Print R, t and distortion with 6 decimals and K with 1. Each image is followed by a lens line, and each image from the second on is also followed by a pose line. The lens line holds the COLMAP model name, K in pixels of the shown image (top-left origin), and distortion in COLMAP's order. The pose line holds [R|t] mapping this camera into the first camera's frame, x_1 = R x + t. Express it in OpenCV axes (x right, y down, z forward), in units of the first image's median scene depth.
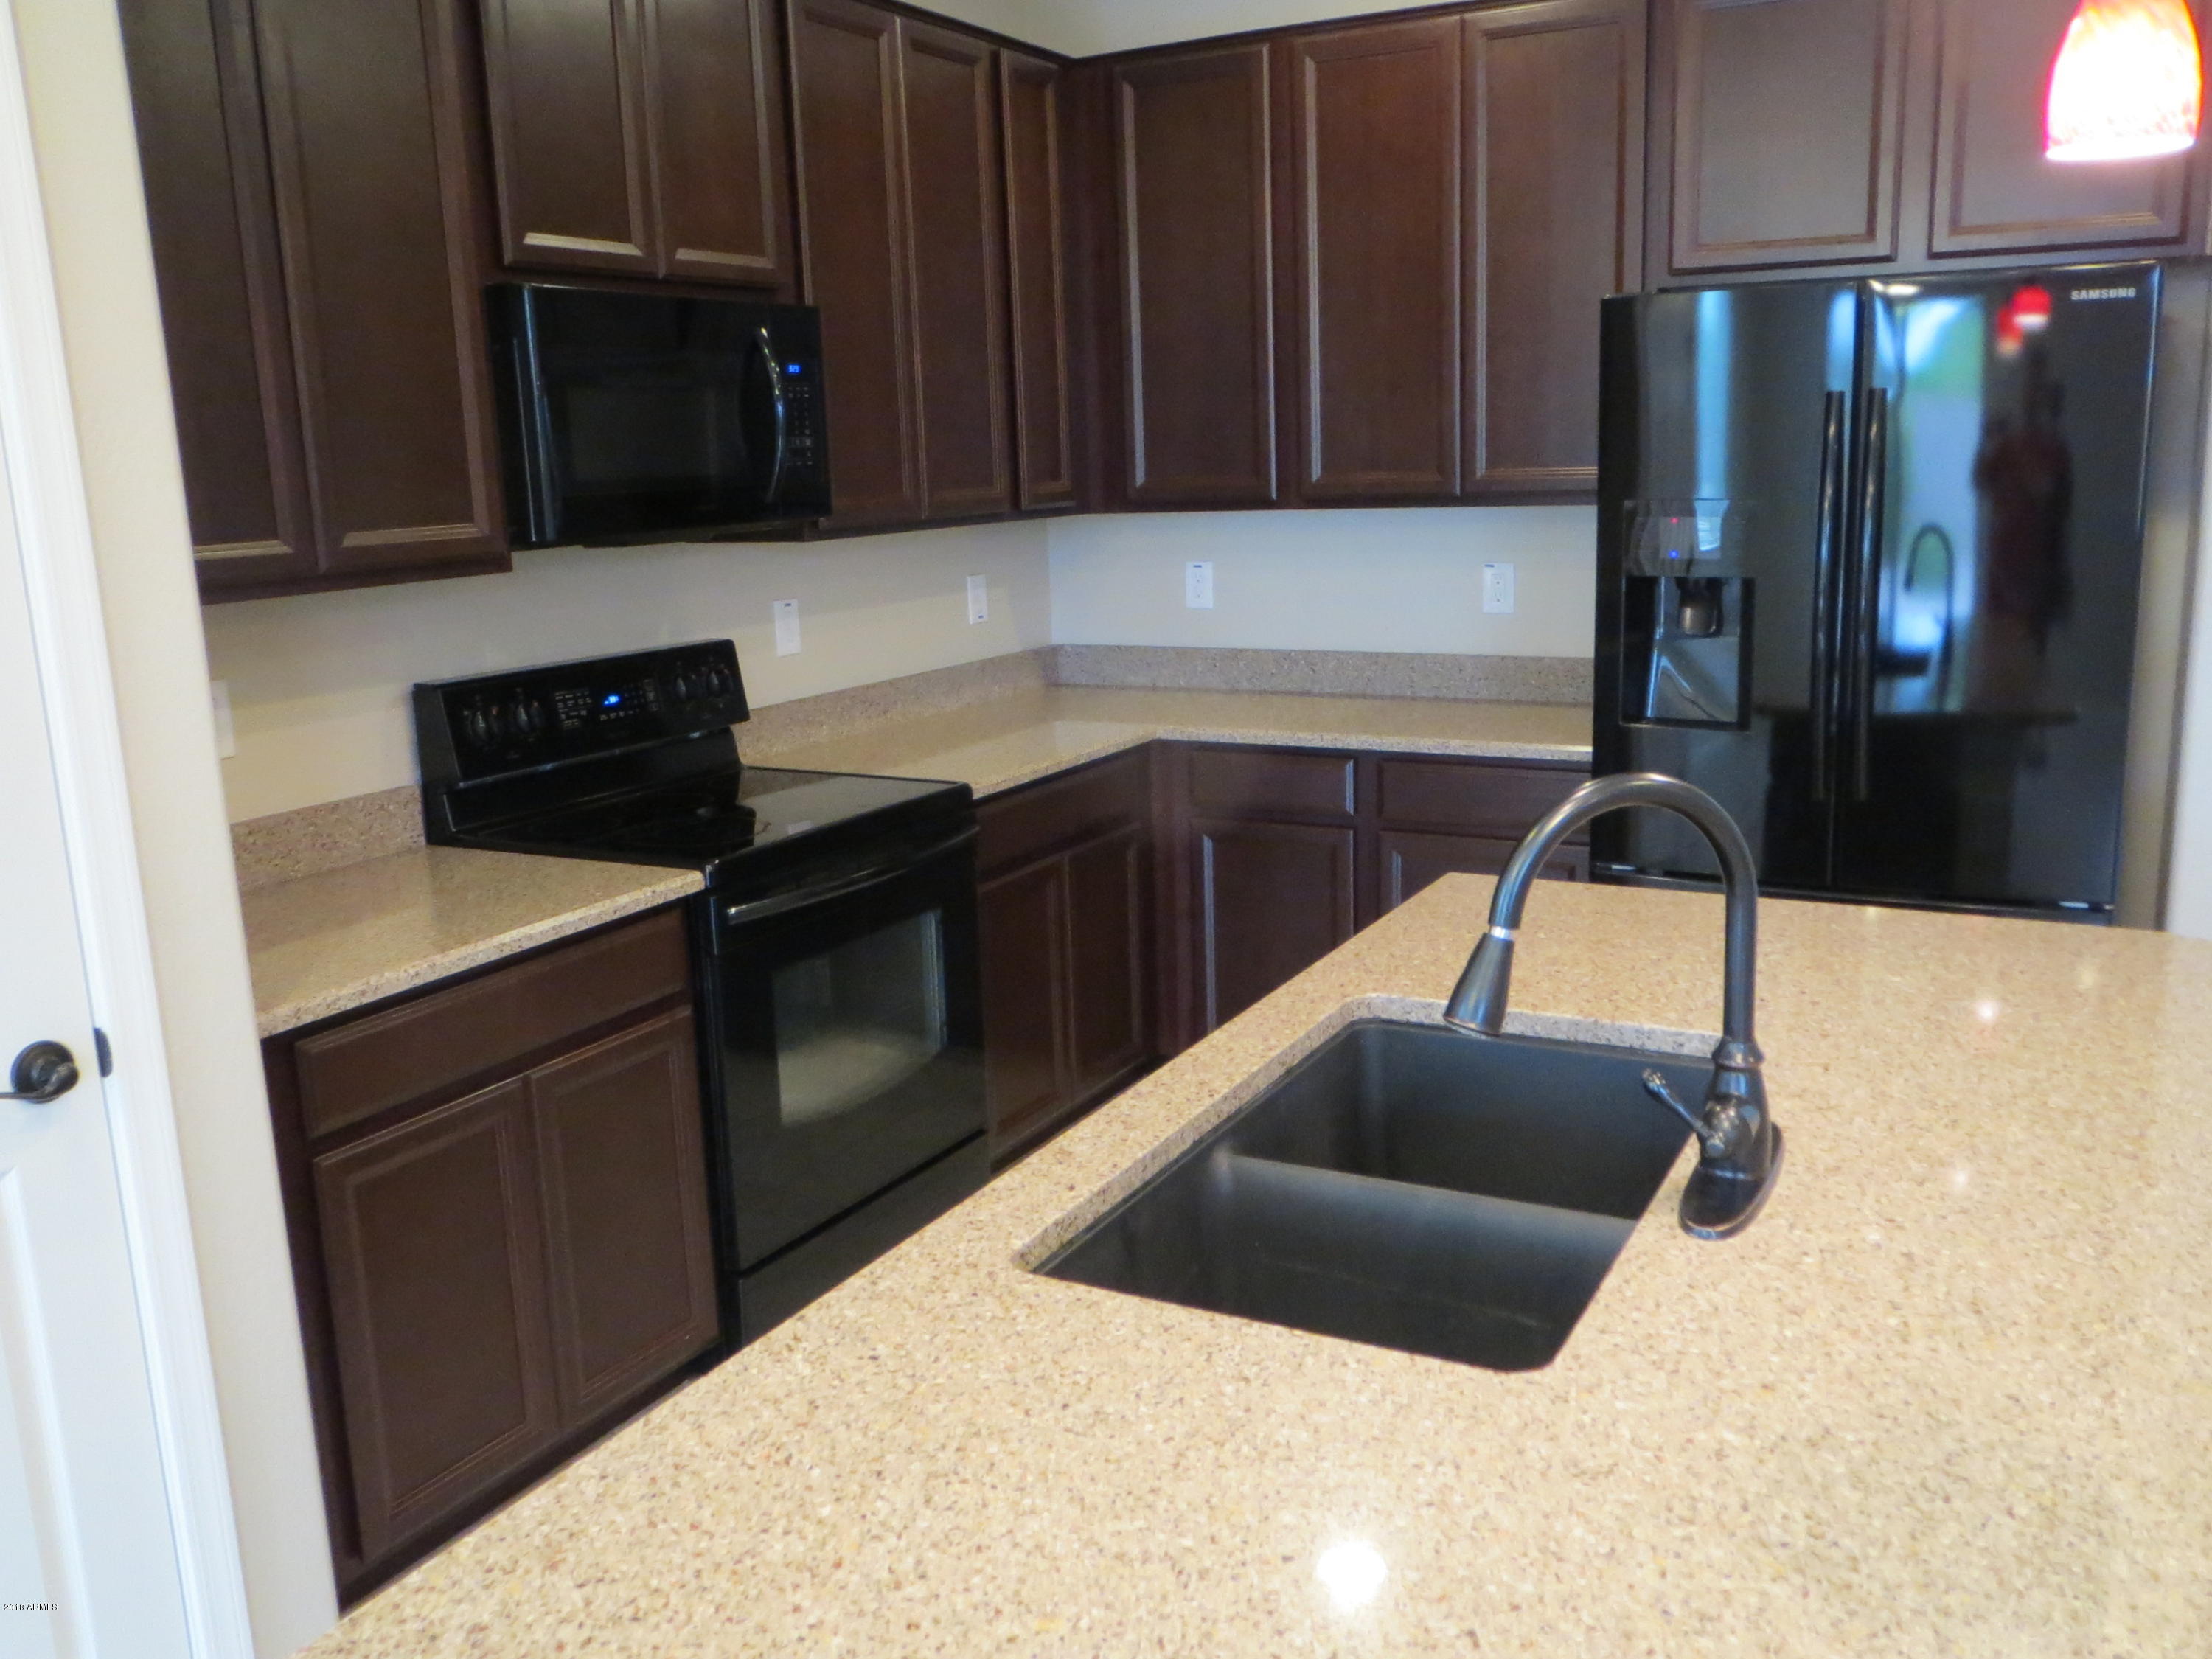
lens RADIAL K [[1837.4, 0, 1106.0], [0, 1837.4, 829.5], [0, 0, 1]] dist [-0.011636, 0.003250]
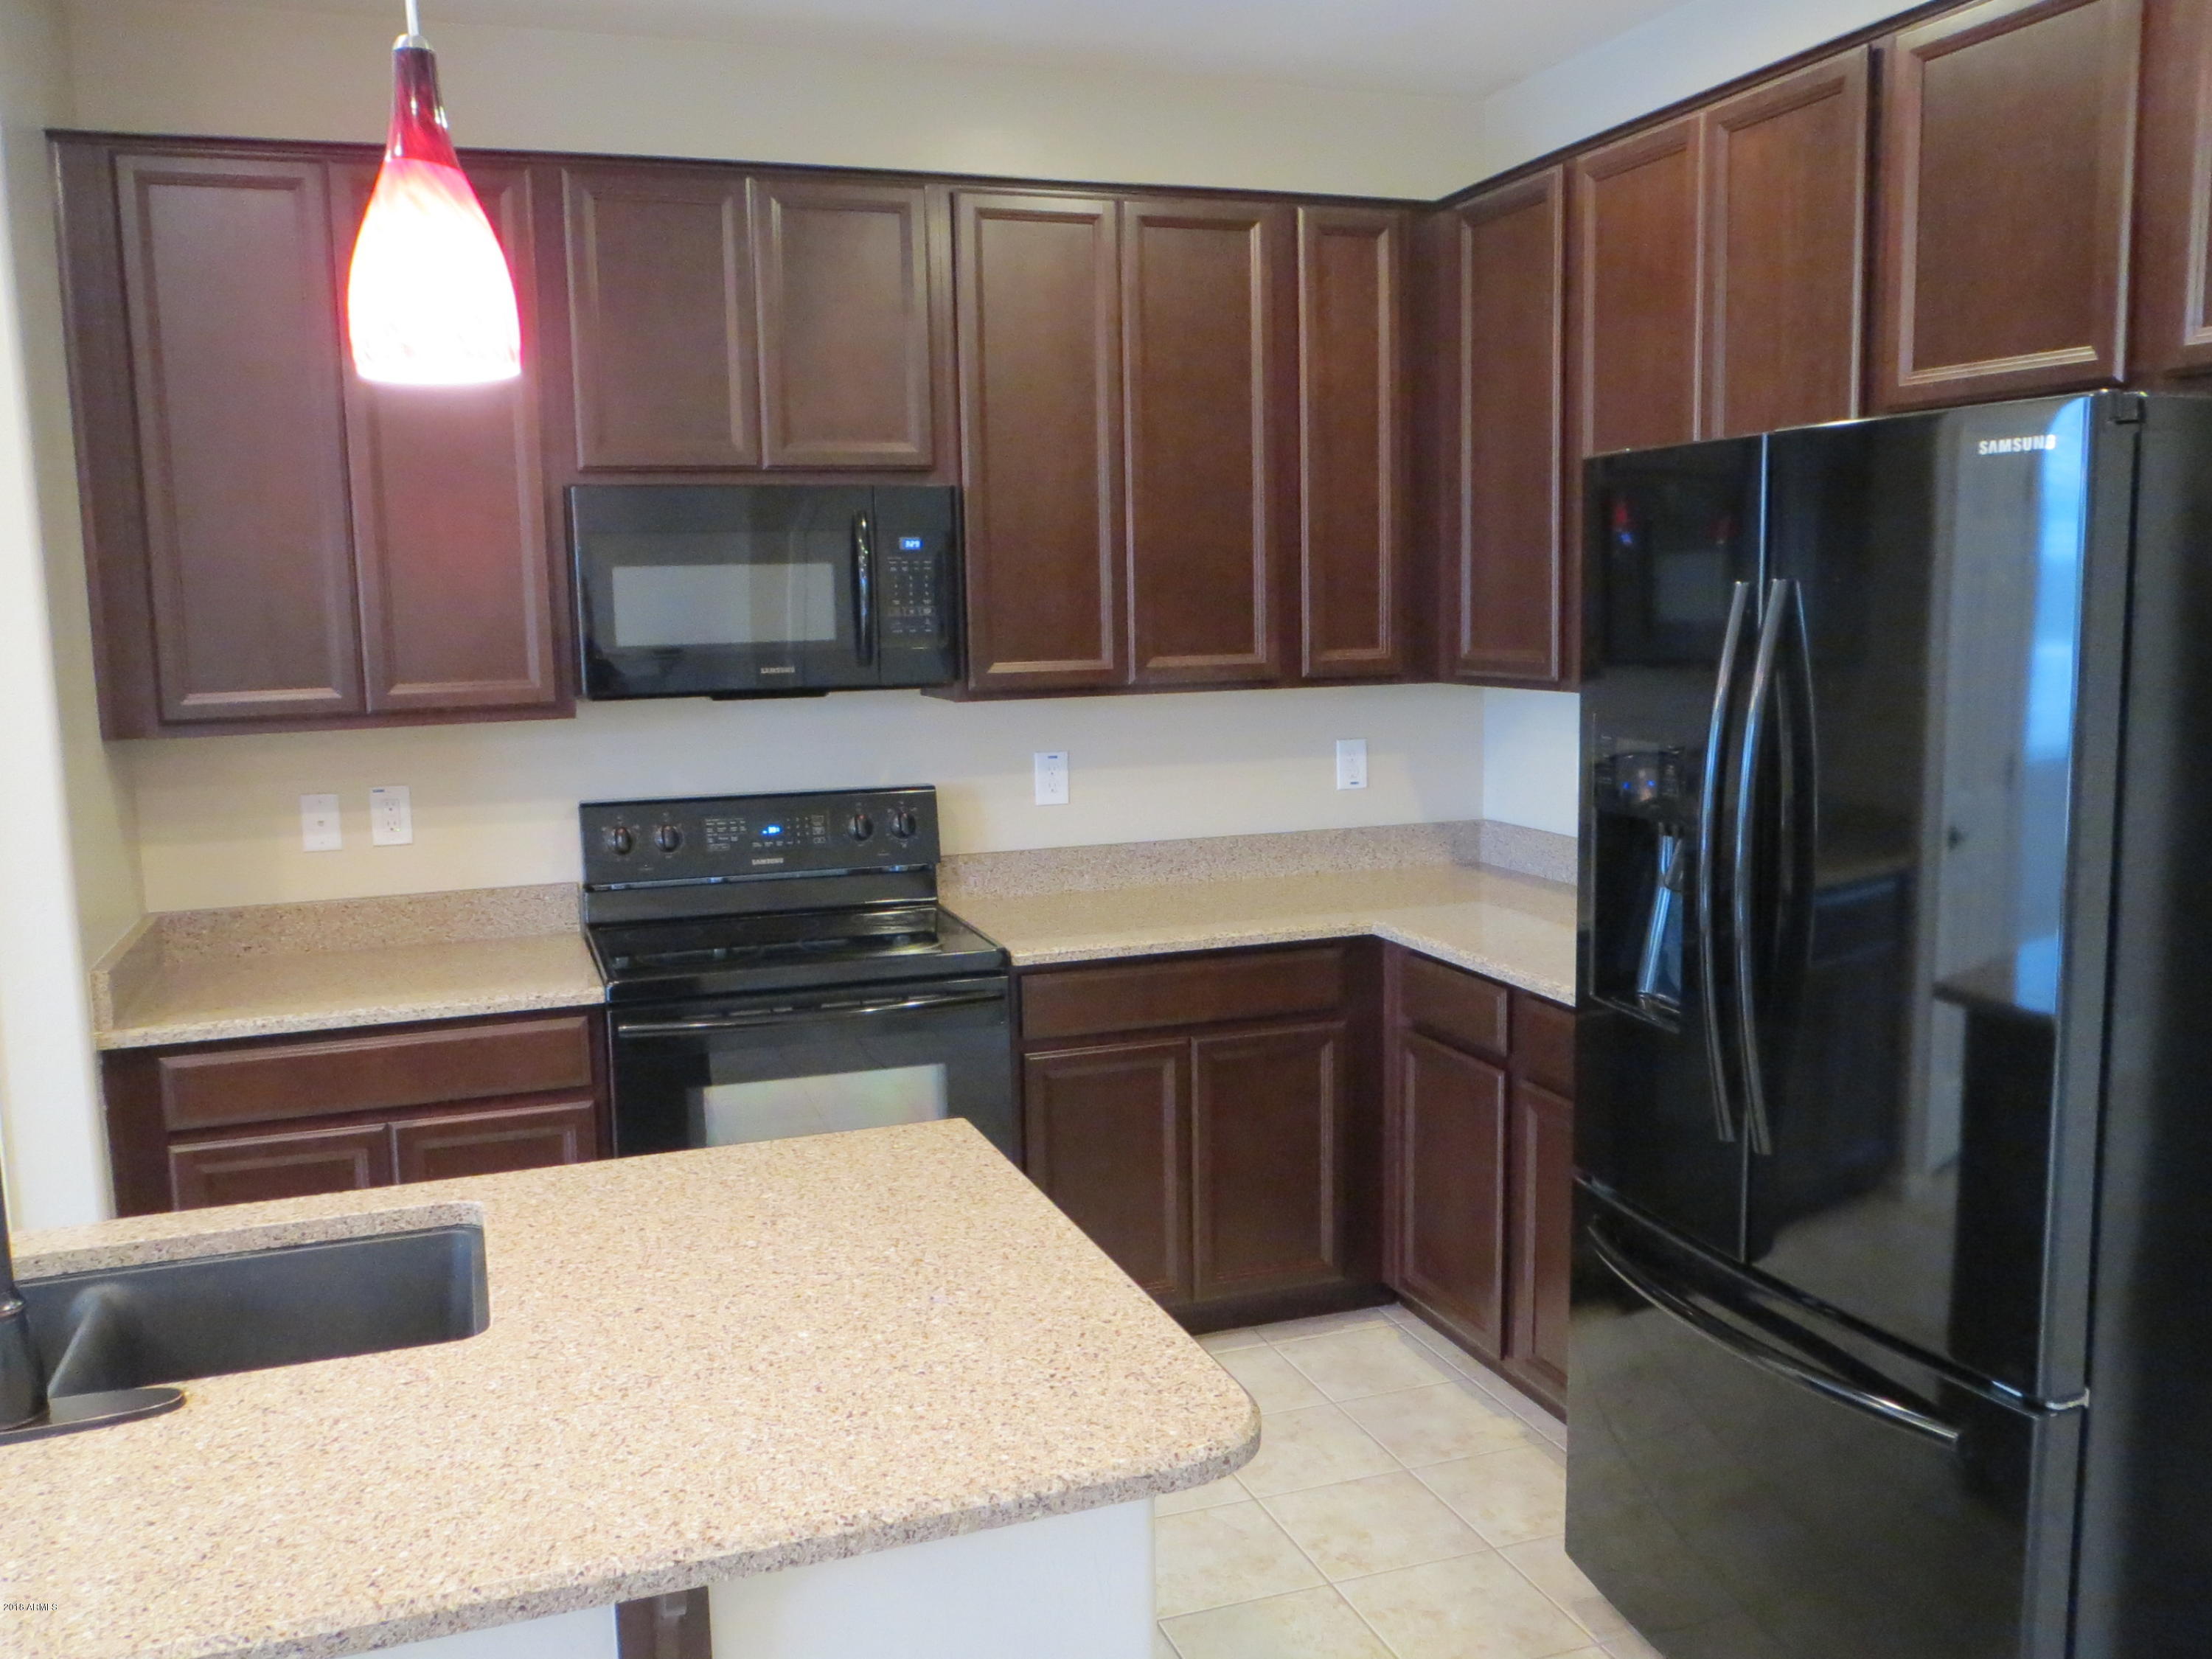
lens RADIAL K [[1854.7, 0, 1127.0], [0, 1854.7, 825.6], [0, 0, 1]] dist [-0.005786, 0.004834]
pose [[0.749248, 0.102331, -0.654336, 0.653961], [-0.140899, 0.990003, -0.006510, -0.098077], [0.647128, 0.097073, 0.756176, 0.275274]]
